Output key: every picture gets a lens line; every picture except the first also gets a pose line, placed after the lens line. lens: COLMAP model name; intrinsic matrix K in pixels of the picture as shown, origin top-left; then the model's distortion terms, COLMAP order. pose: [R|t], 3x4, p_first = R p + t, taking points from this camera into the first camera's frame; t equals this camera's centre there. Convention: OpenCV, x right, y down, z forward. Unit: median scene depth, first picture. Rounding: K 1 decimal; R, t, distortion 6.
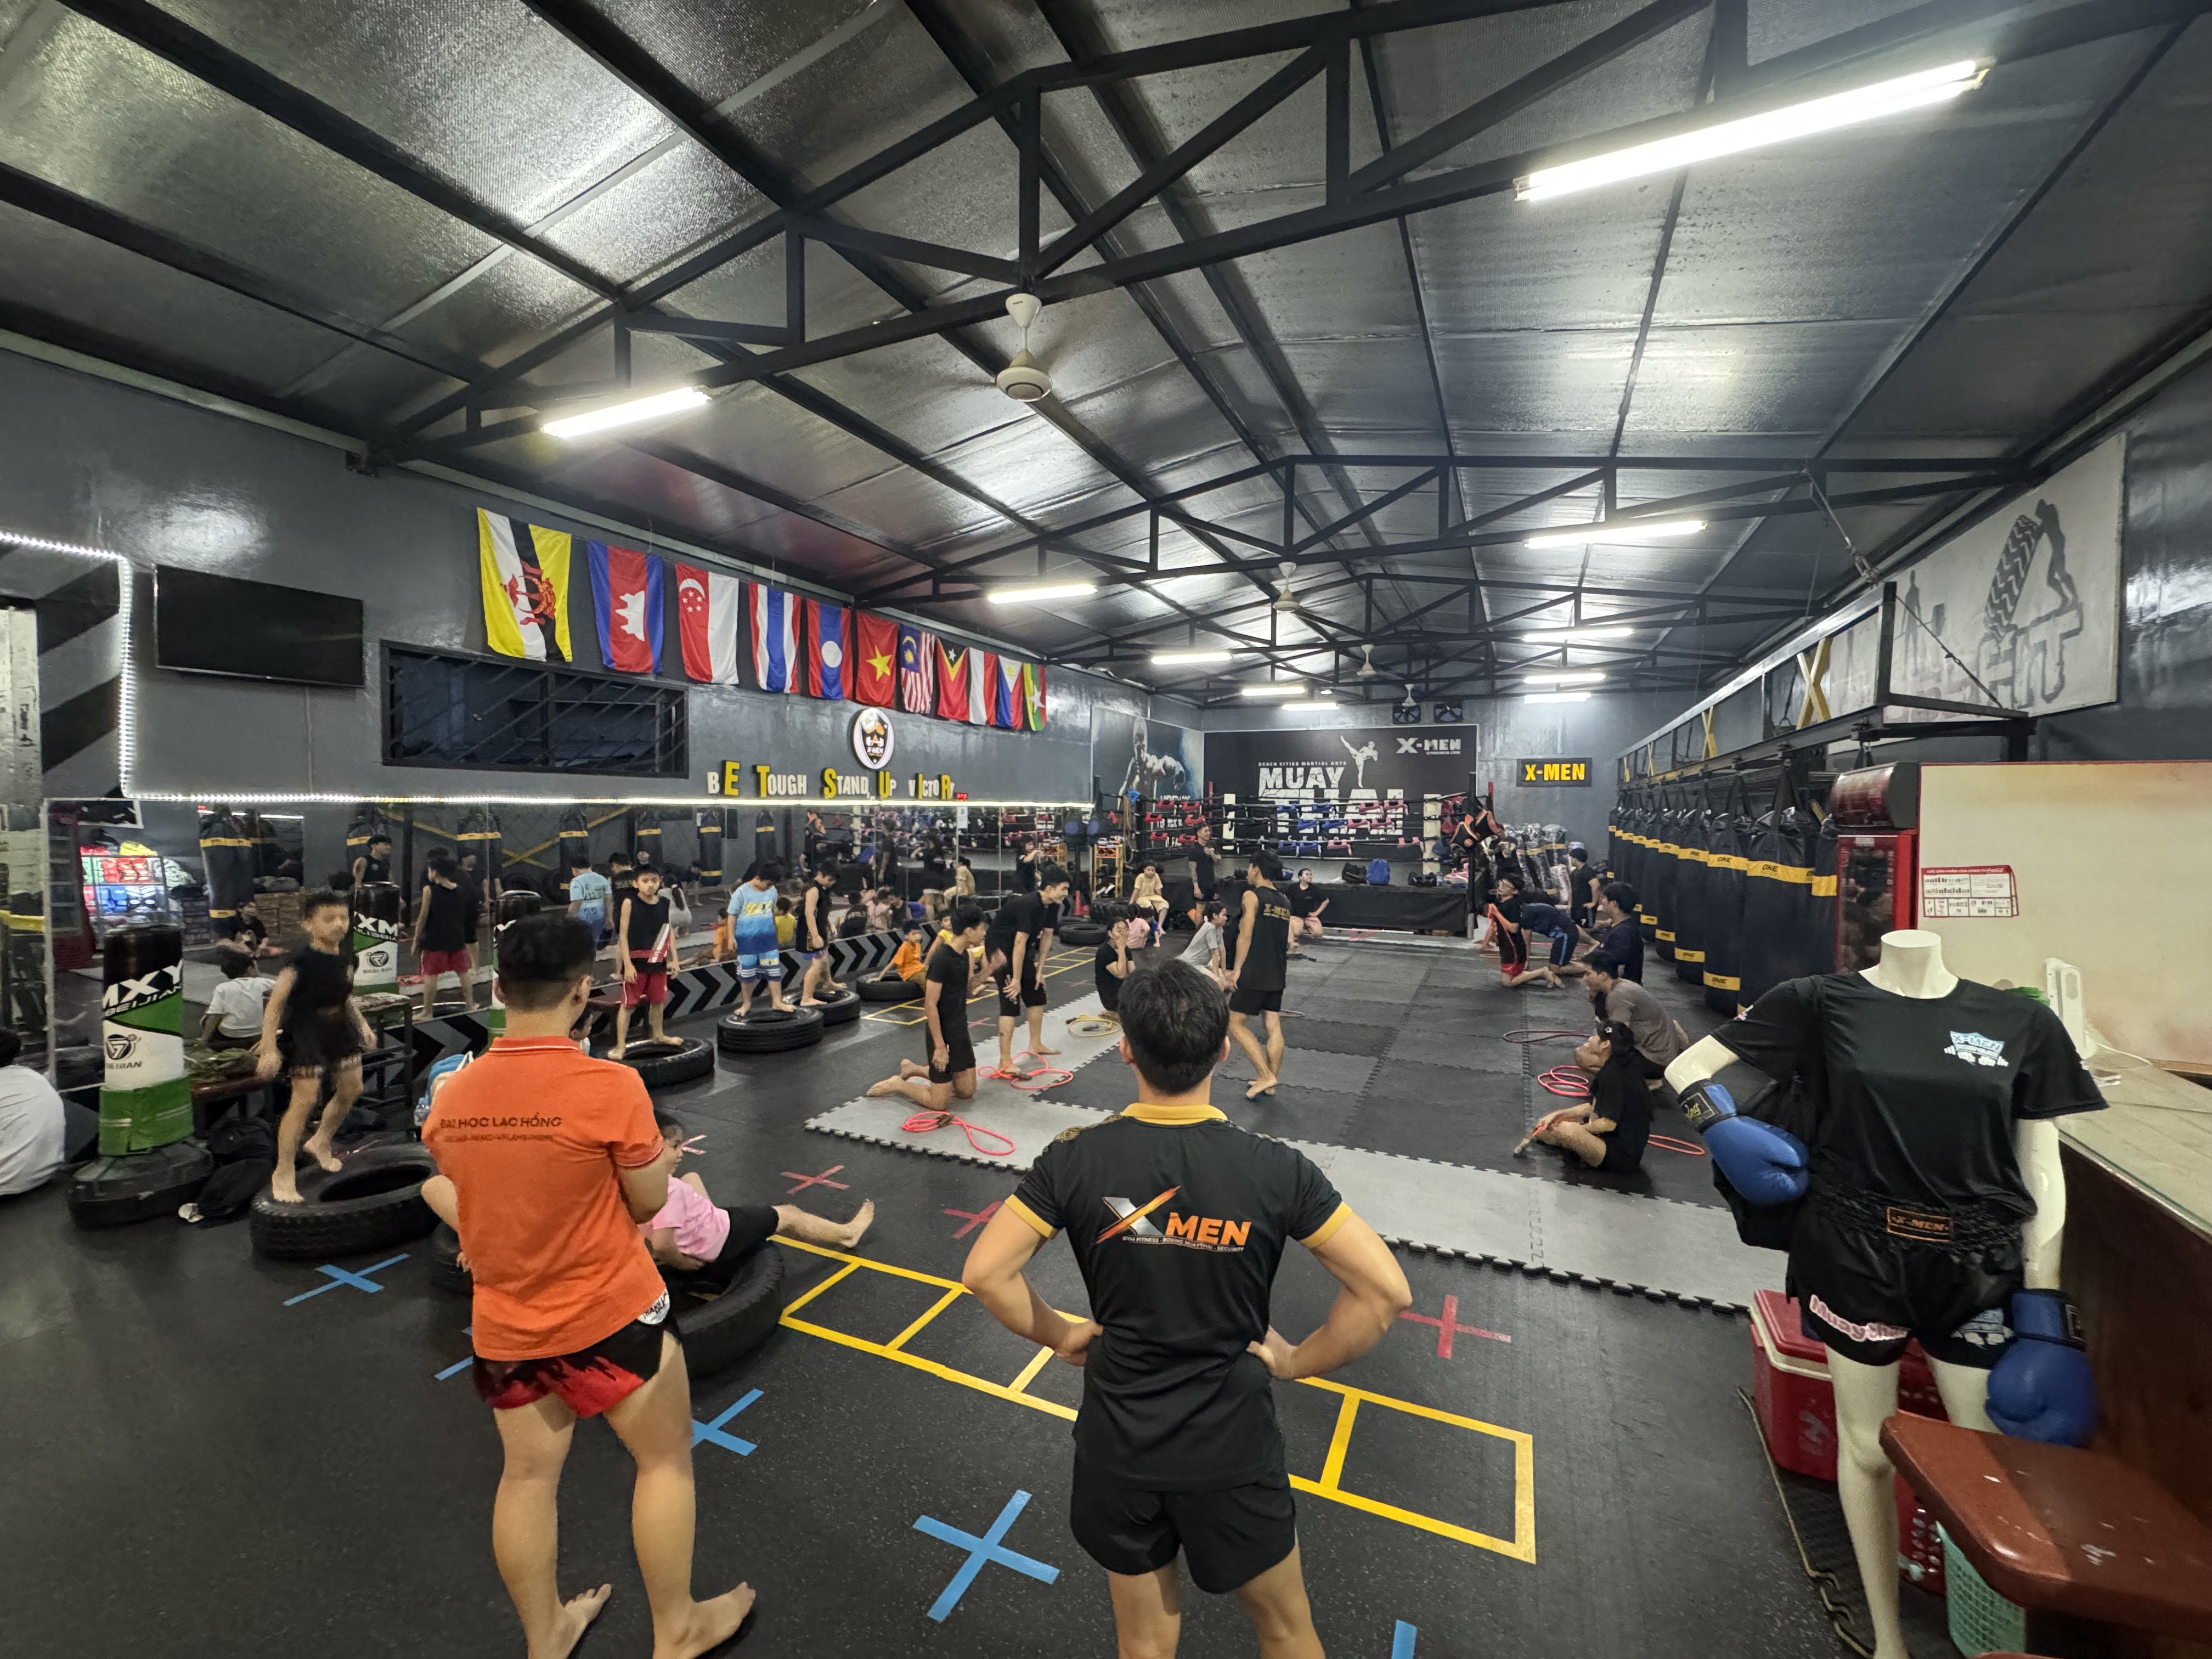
lens RADIAL K [[880.3, 0, 1109.9], [0, 880.3, 832.1], [0, 0, 1]] dist [0.001586, -0.000109]
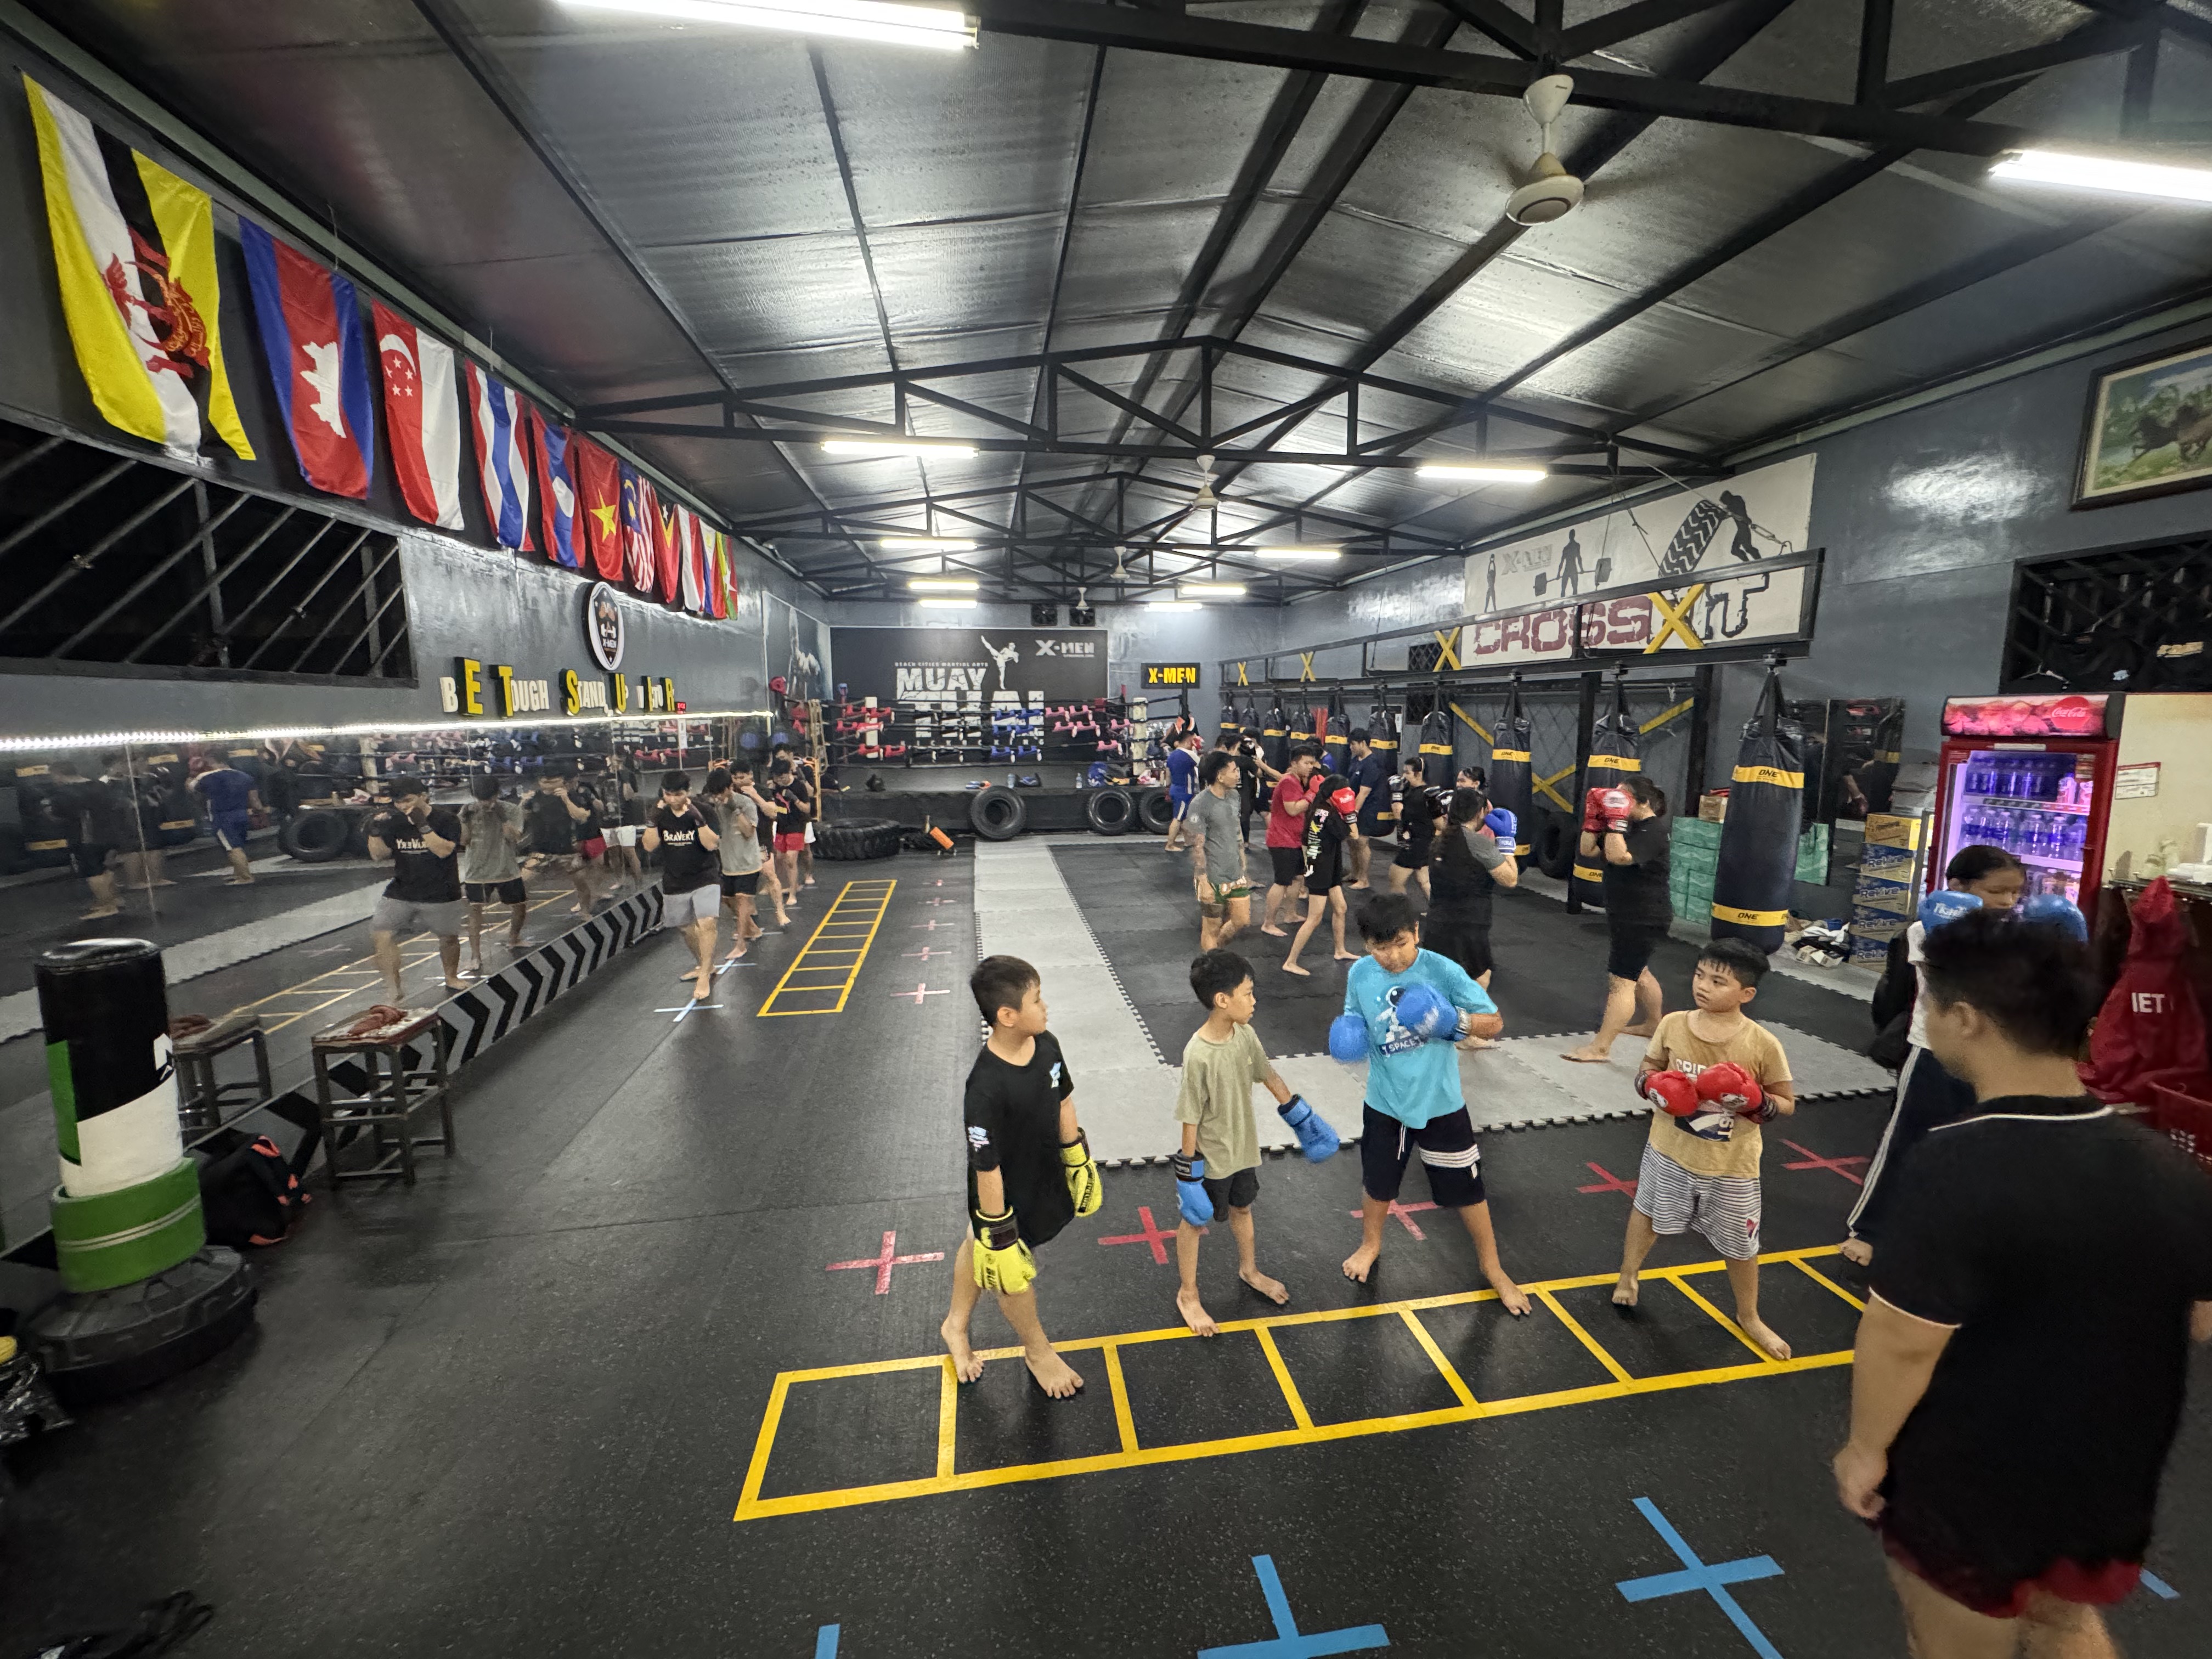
lens RADIAL K [[880.6, 0, 1106.0], [0, 880.6, 829.5], [0, 0, 1]] dist [-0.000374, -0.000365]
pose [[0.831747, -0.089426, 0.547905, -0.318256], [0.027197, 0.992319, 0.120675, -0.018875], [-0.554488, -0.085469, 0.827791, 0.179311]]
